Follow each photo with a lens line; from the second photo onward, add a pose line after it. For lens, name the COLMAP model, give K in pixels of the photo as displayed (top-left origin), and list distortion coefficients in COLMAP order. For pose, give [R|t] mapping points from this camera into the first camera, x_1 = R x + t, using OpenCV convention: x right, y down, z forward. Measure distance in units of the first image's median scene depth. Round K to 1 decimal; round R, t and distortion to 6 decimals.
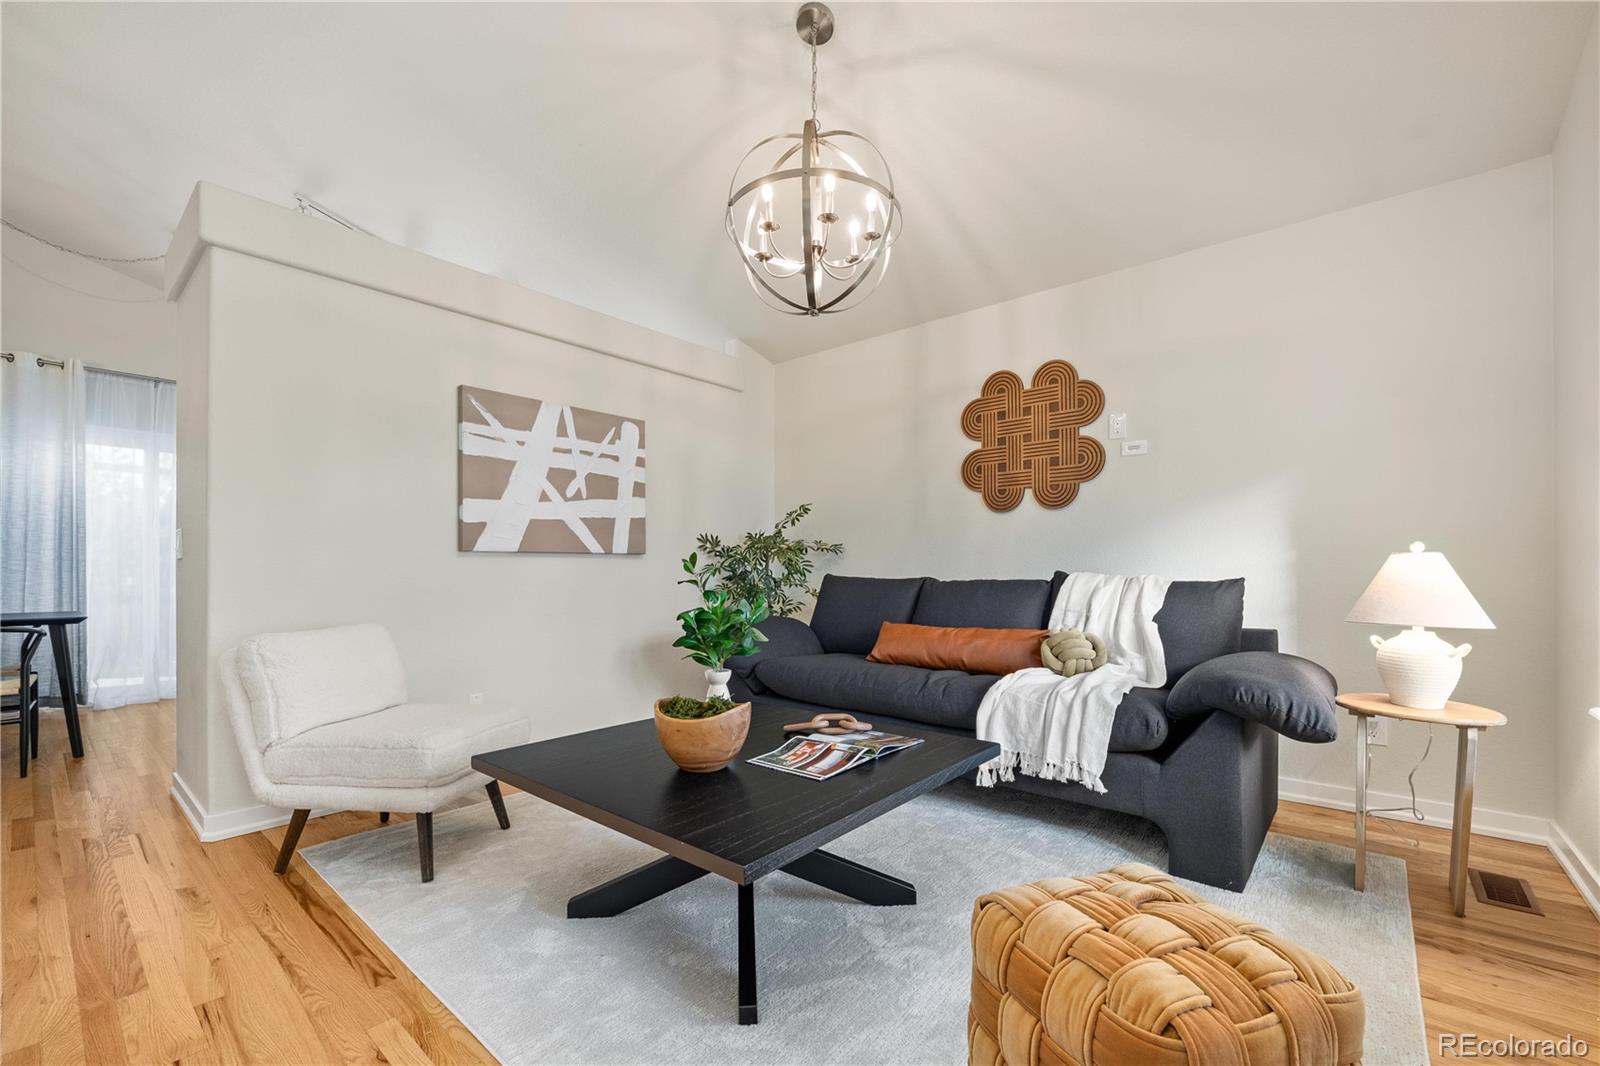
lens RADIAL K [[667.9, 0, 784.5], [0, 667.9, 561.7], [0, 0, 1]] dist [-0.012055, -0.000428]
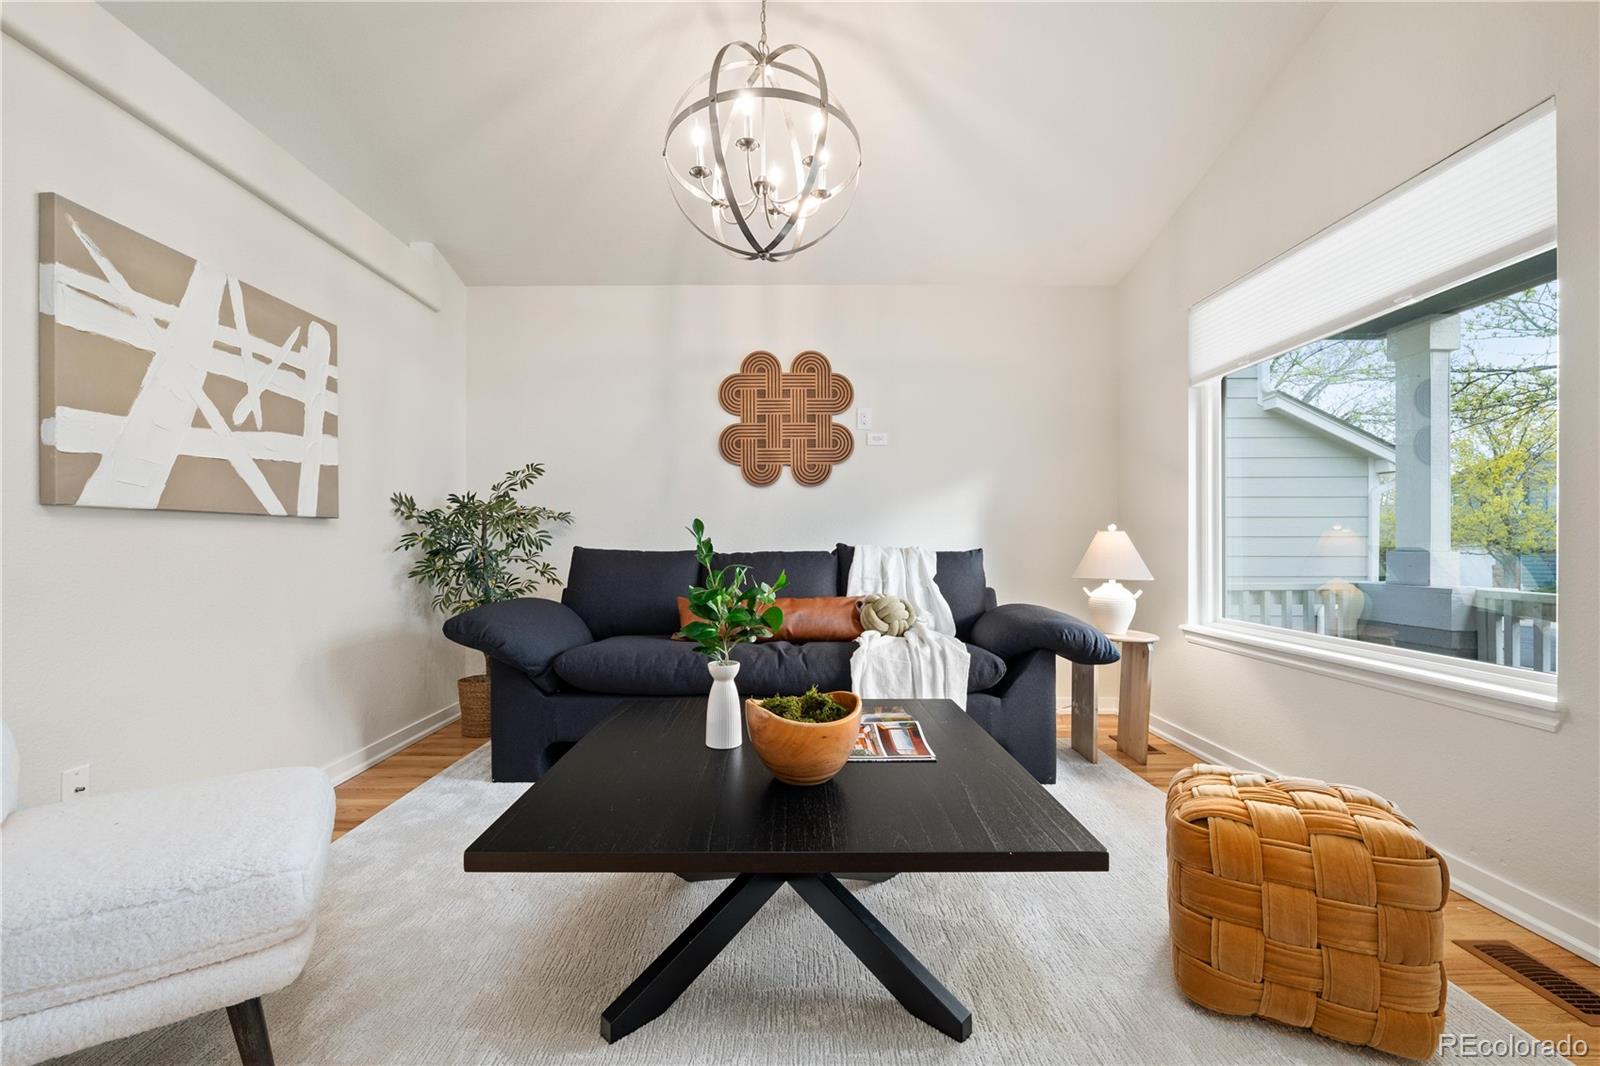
lens RADIAL K [[667.9, 0, 783.8], [0, 667.9, 540.3], [0, 0, 1]] dist [-0.012055, -0.000428]
pose [[0.756350, 0.003778, 0.654157, -0.358641], [-0.009959, 0.999934, 0.005741, 0.003469], [-0.654092, -0.010857, 0.756337, 0.202992]]
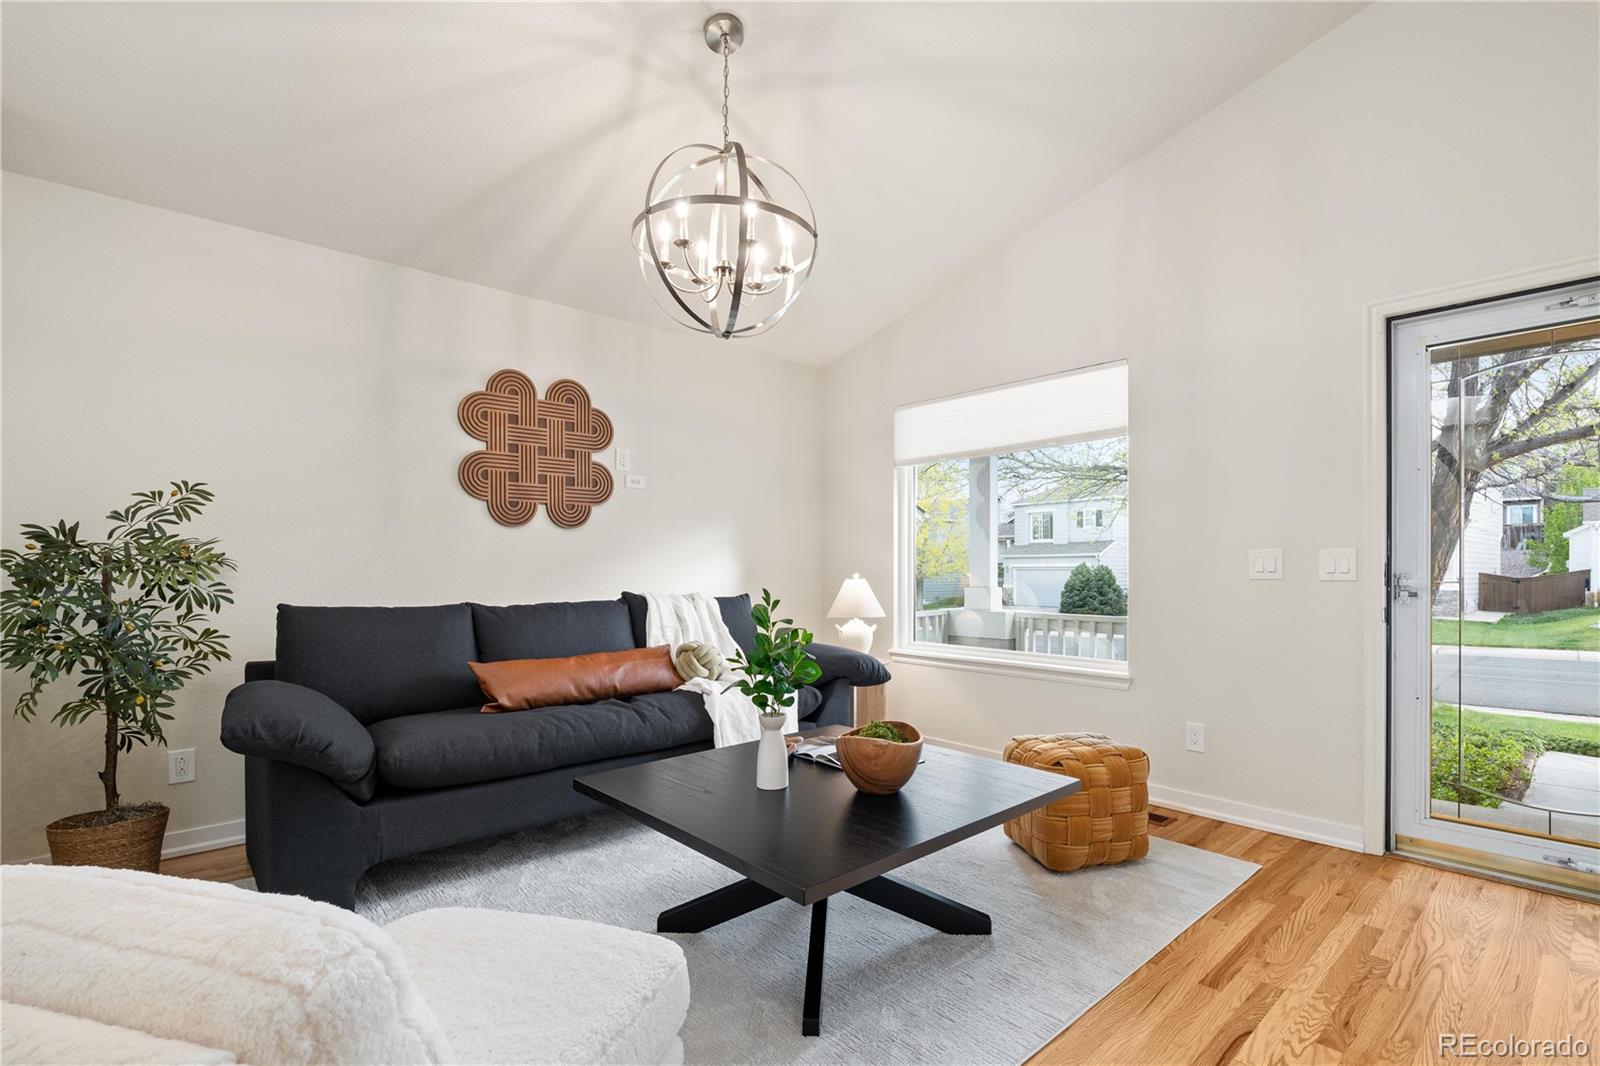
lens RADIAL K [[745.4, 0, 858.4], [0, 745.4, 562.9], [0, 0, 1]] dist [-0.020257, 0.000312]
pose [[0.082859, 0.007135, 0.996536, -0.692233], [-0.011829, 0.999911, -0.006175, -0.026629], [-0.996491, -0.011277, 0.082936, 0.489366]]
